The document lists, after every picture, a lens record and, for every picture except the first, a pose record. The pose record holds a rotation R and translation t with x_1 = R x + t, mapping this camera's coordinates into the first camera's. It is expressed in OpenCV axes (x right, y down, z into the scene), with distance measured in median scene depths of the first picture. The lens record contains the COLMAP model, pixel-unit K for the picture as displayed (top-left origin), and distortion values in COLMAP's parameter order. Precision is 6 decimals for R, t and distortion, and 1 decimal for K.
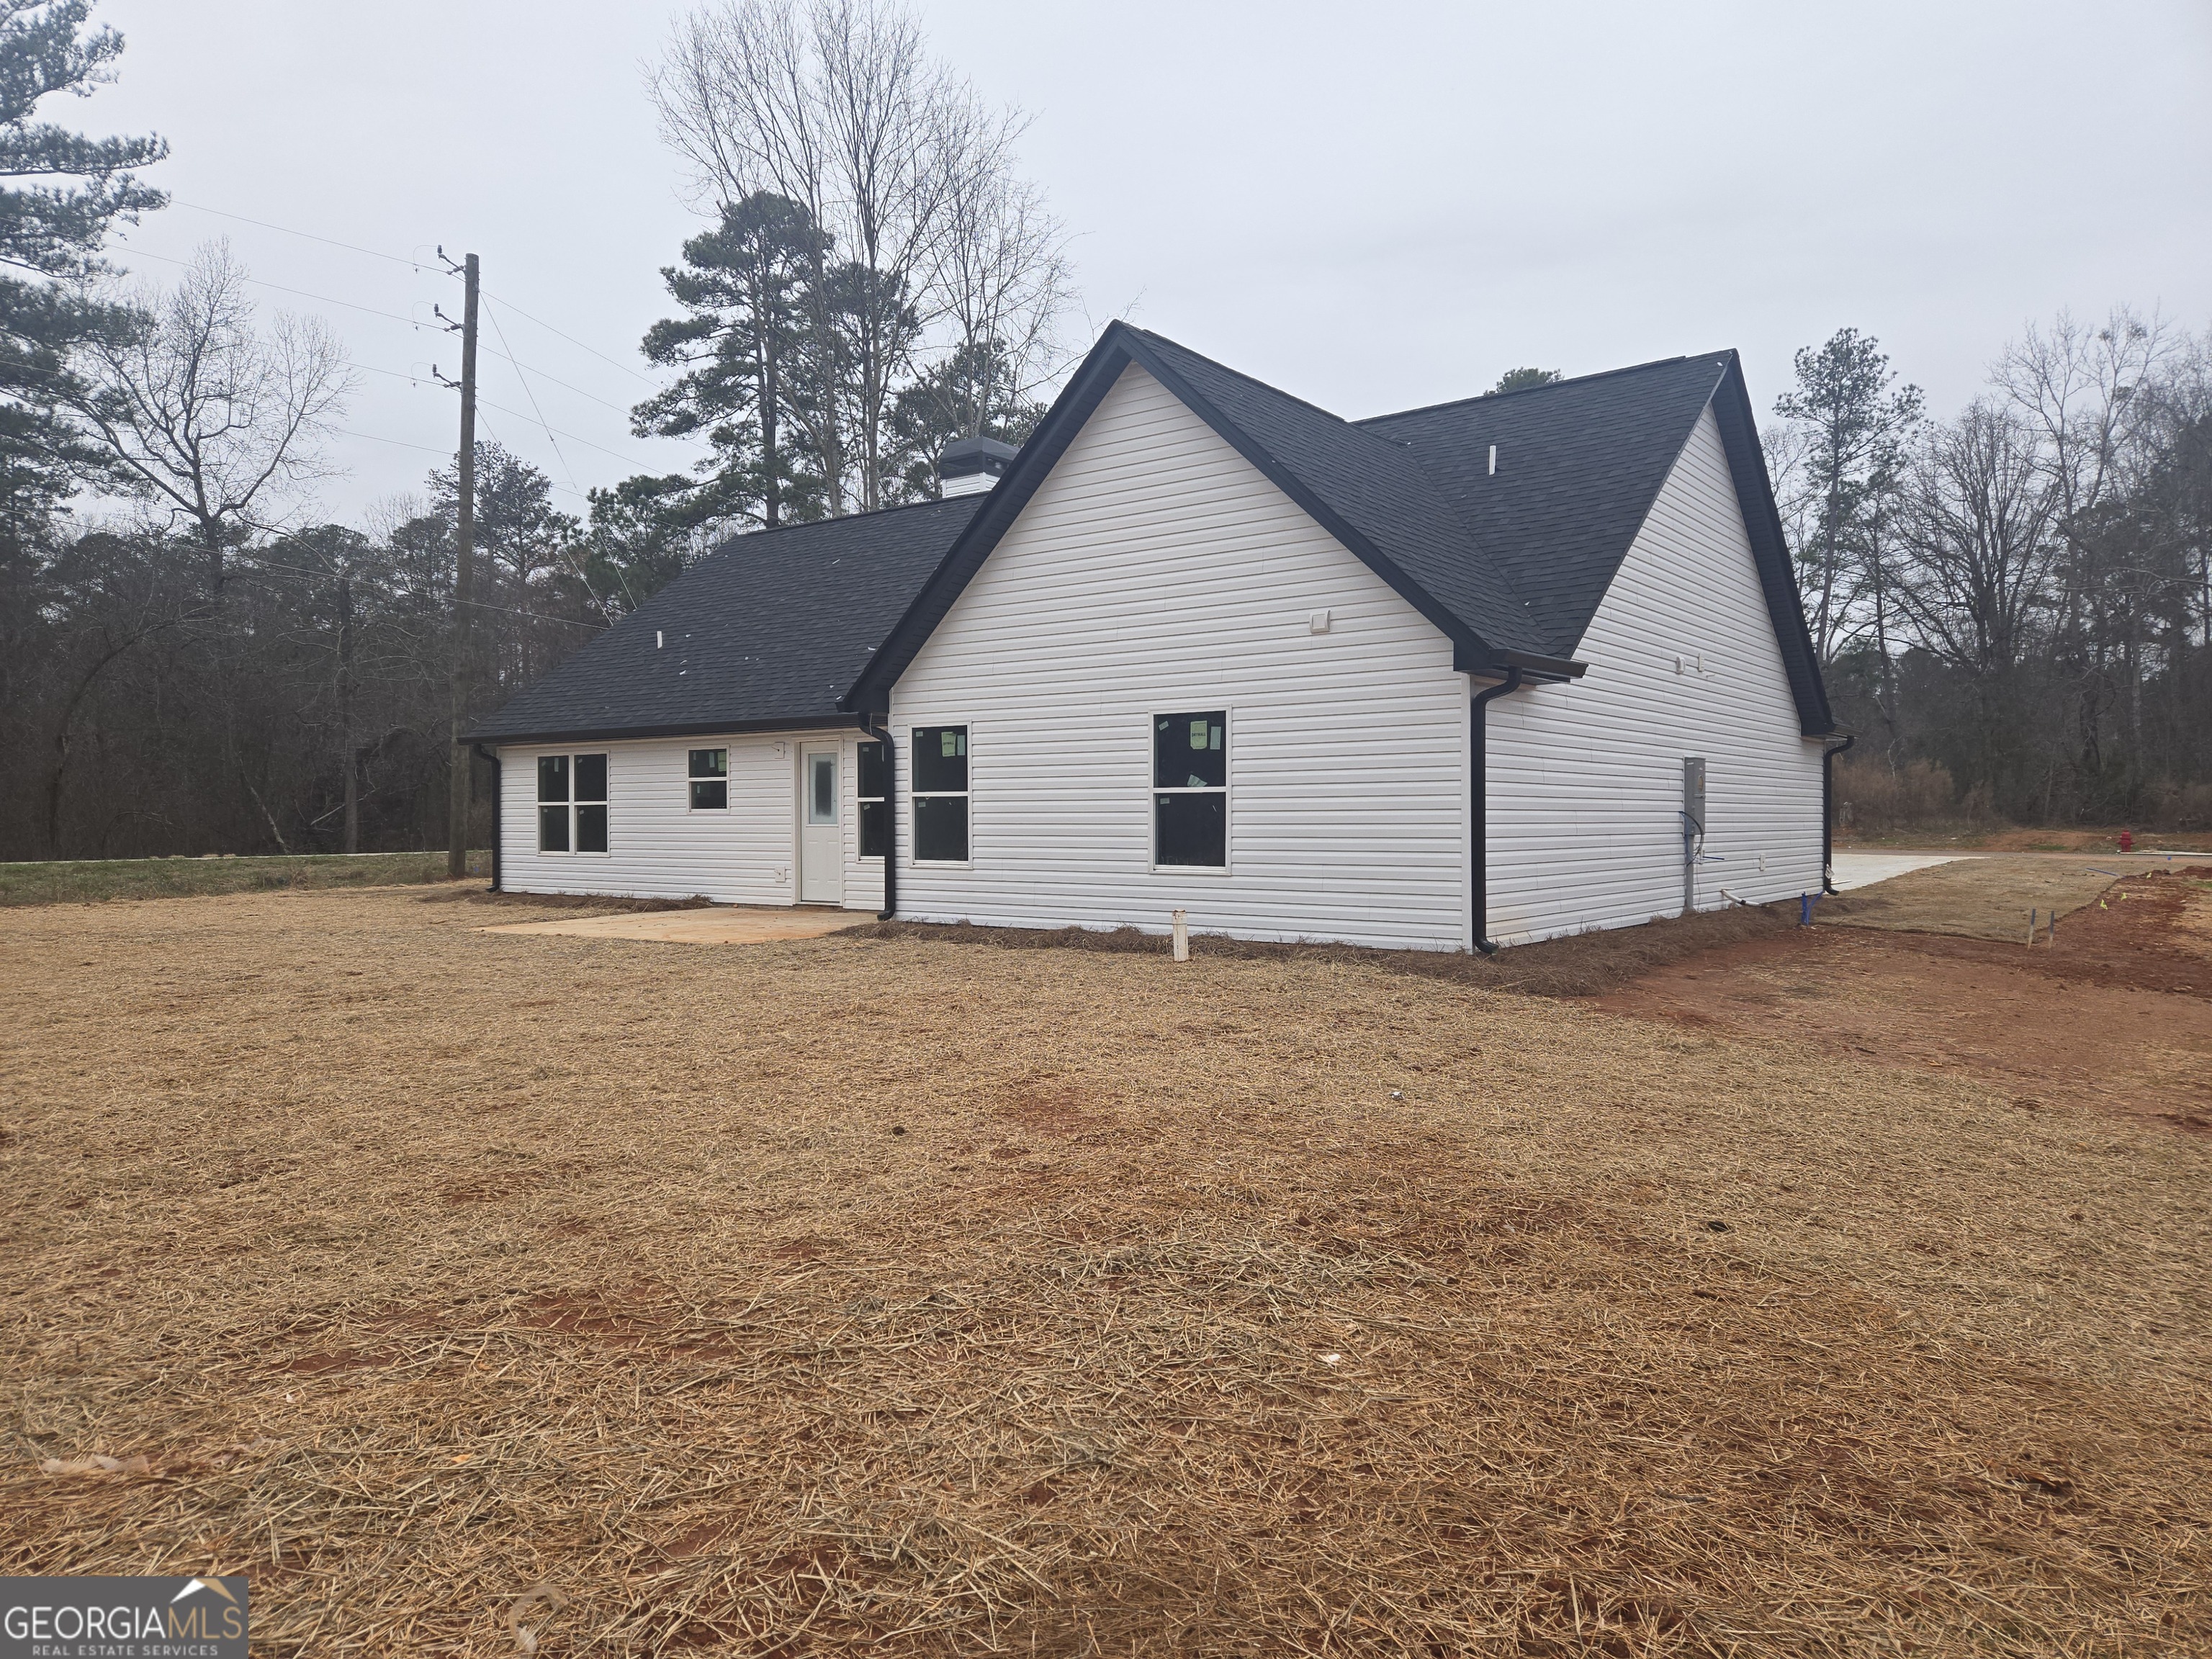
lens RADIAL K [[1473.6, 0, 1068.0], [0, 1473.6, 848.7], [0, 0, 1]] dist [0.076793, -0.057291]
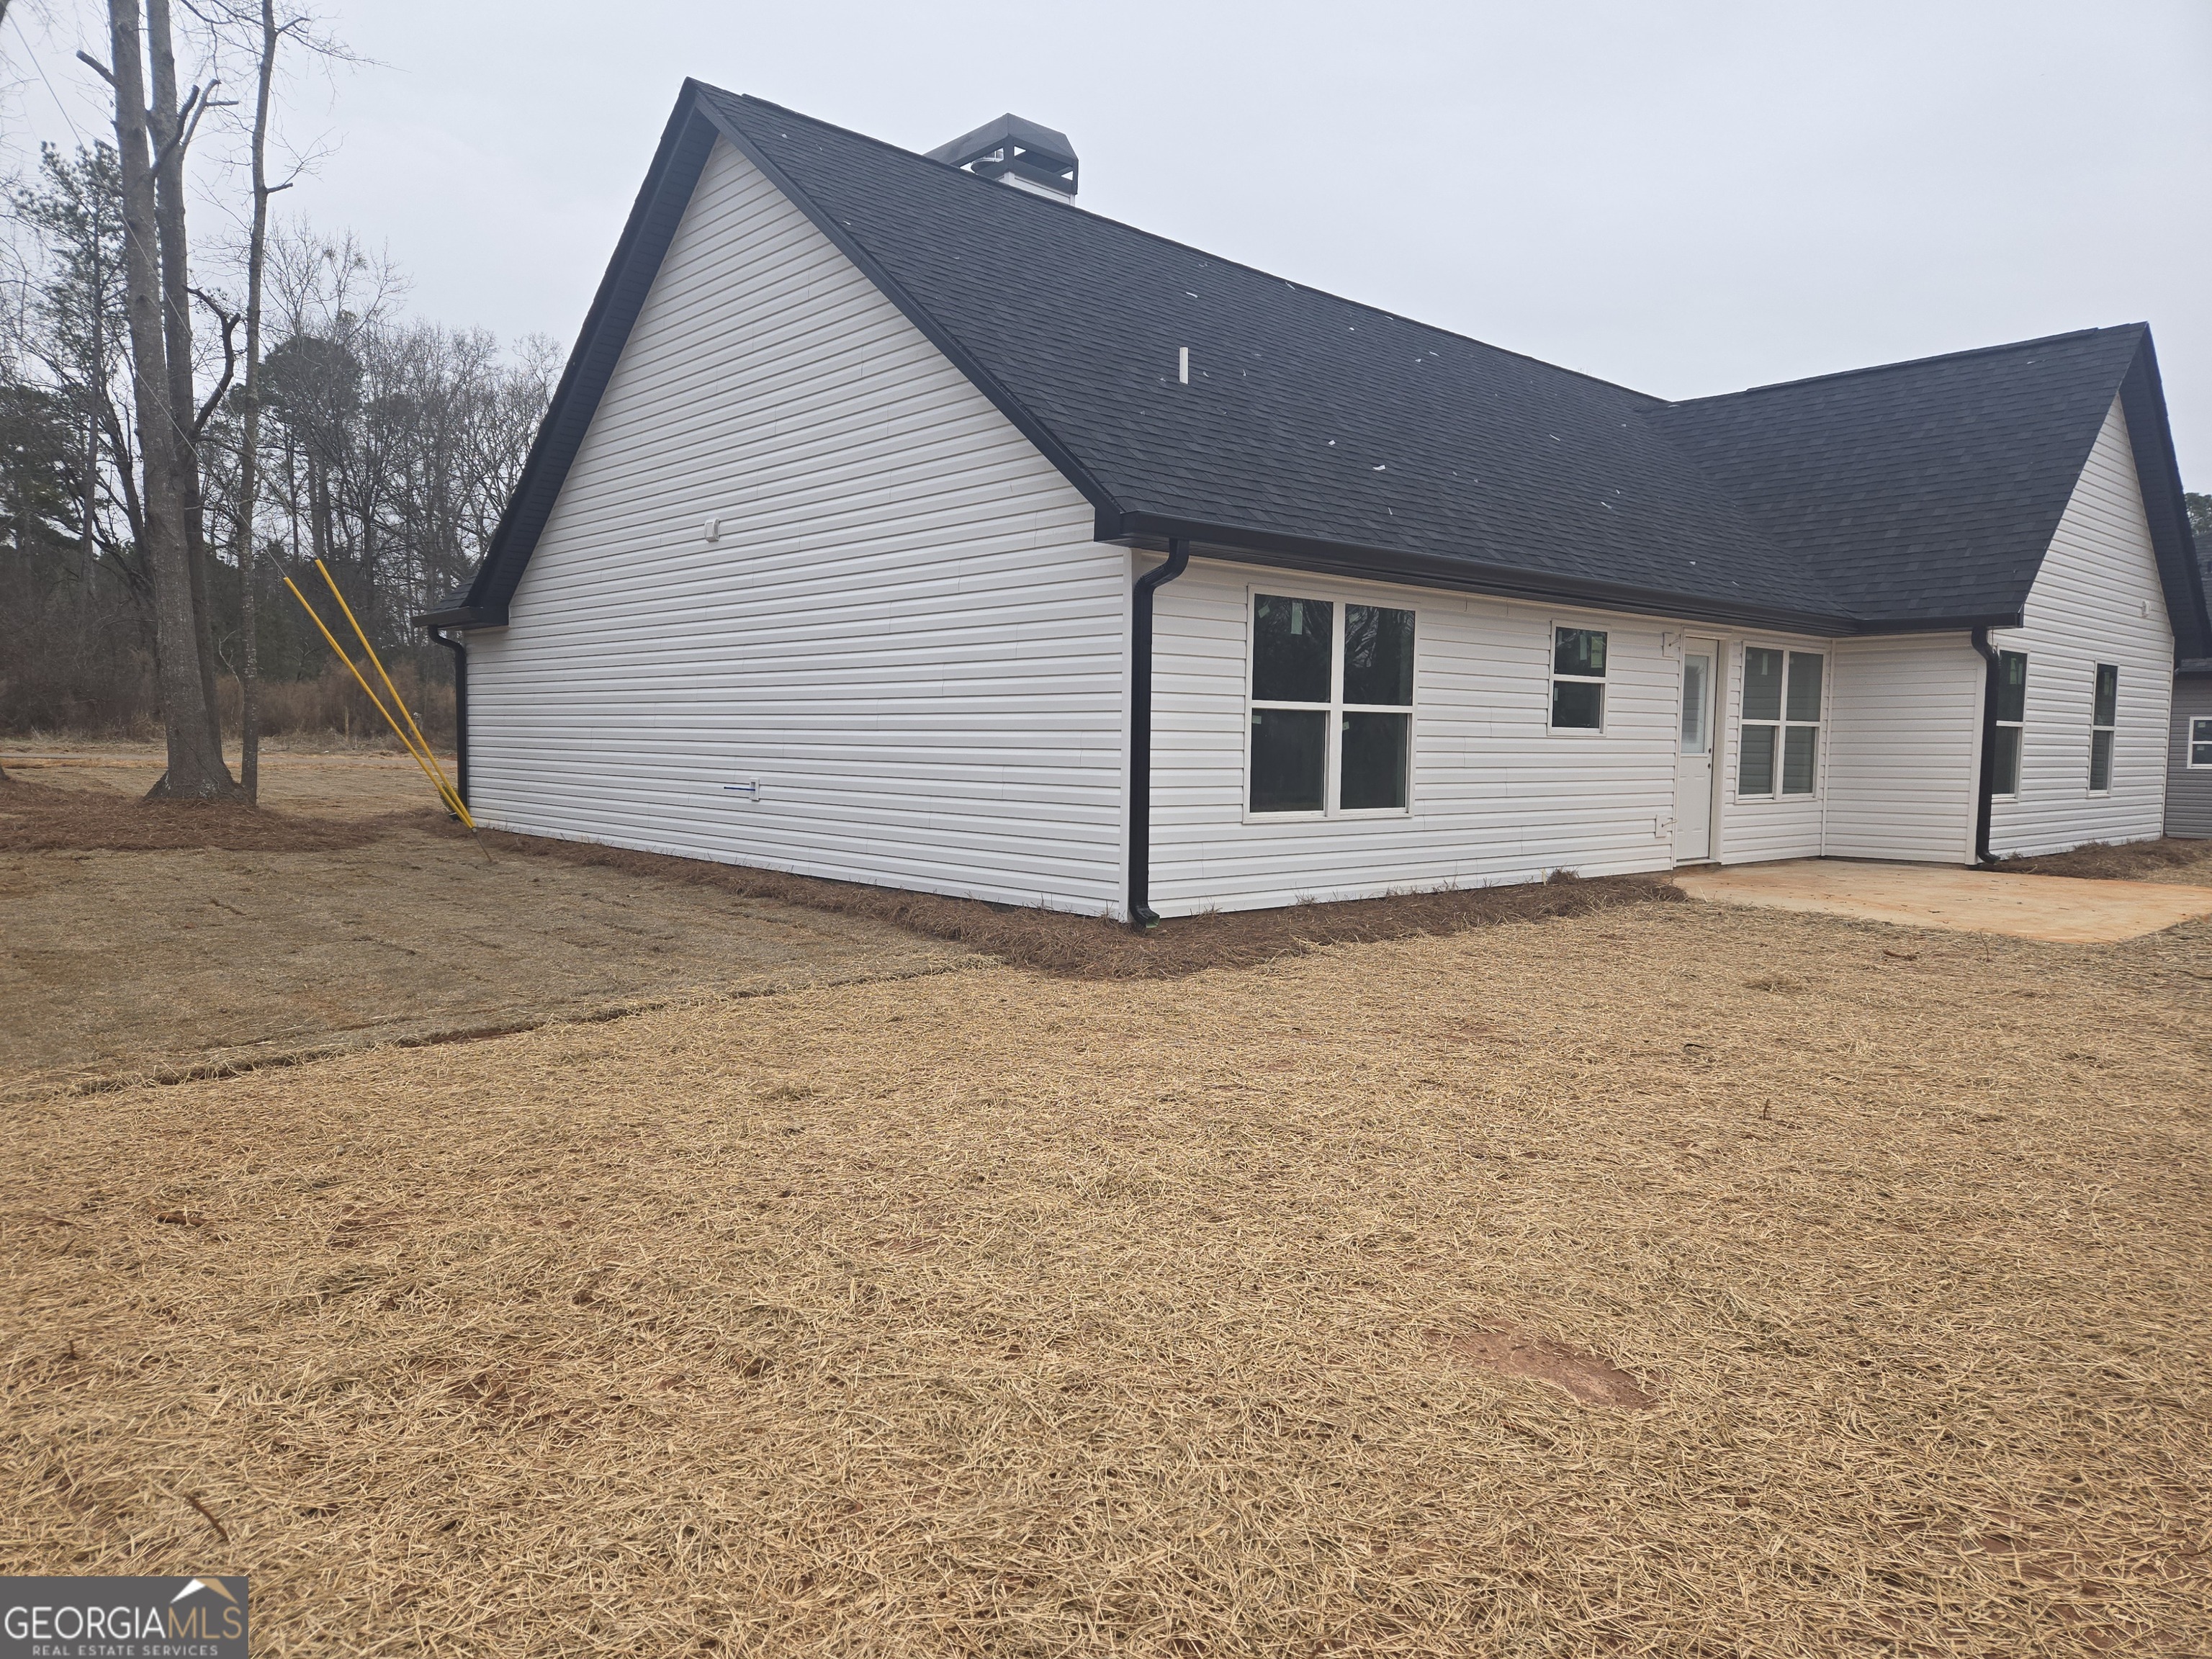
lens RADIAL K [[1492.5, 0, 1070.3], [0, 1492.5, 839.4], [0, 0, 1]] dist [0.080489, -0.066584]
pose [[0.175647, -0.062786, 0.982449, -0.430233], [0.004486, 0.998005, 0.062978, -0.009962], [-0.984443, -0.006655, 0.175578, 0.526945]]
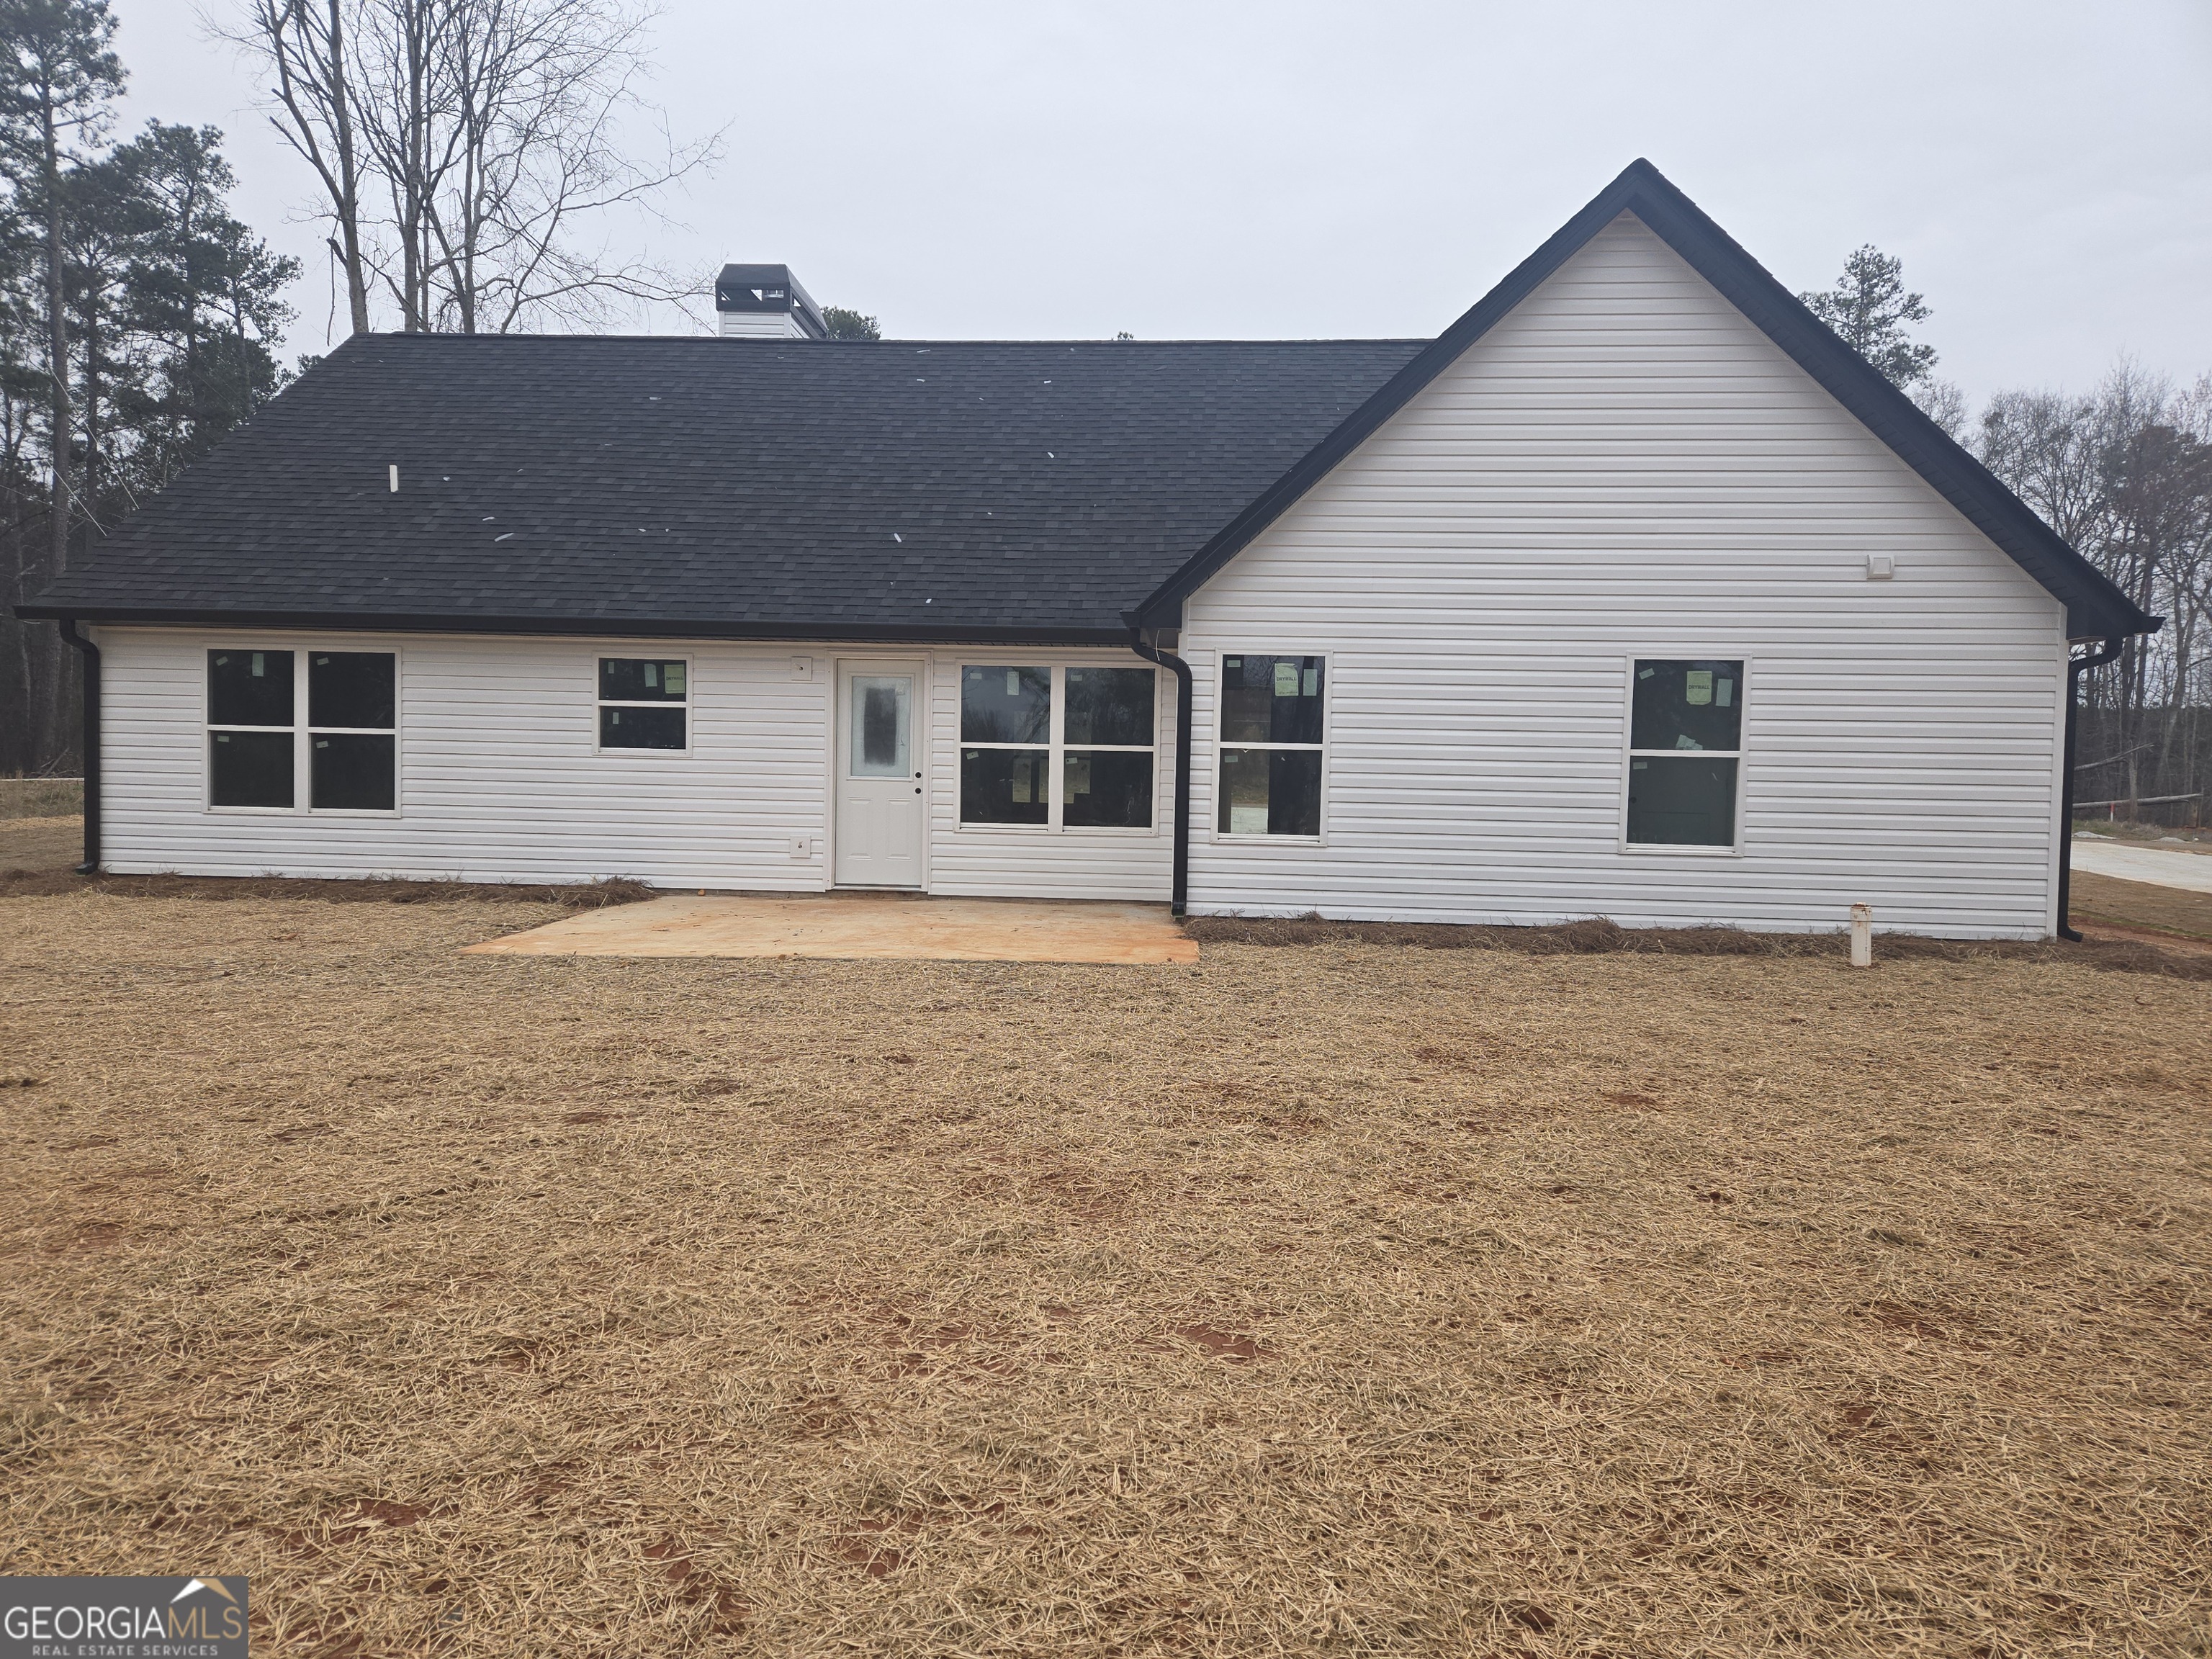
lens RADIAL K [[1492.5, 0, 1070.3], [0, 1492.5, 839.4], [0, 0, 1]] dist [0.080489, -0.066584]
pose [[0.831746, -0.004262, 0.555140, -0.220590], [-0.013086, 0.999542, 0.027280, -0.003244], [-0.555002, -0.029954, 0.831309, 0.157093]]
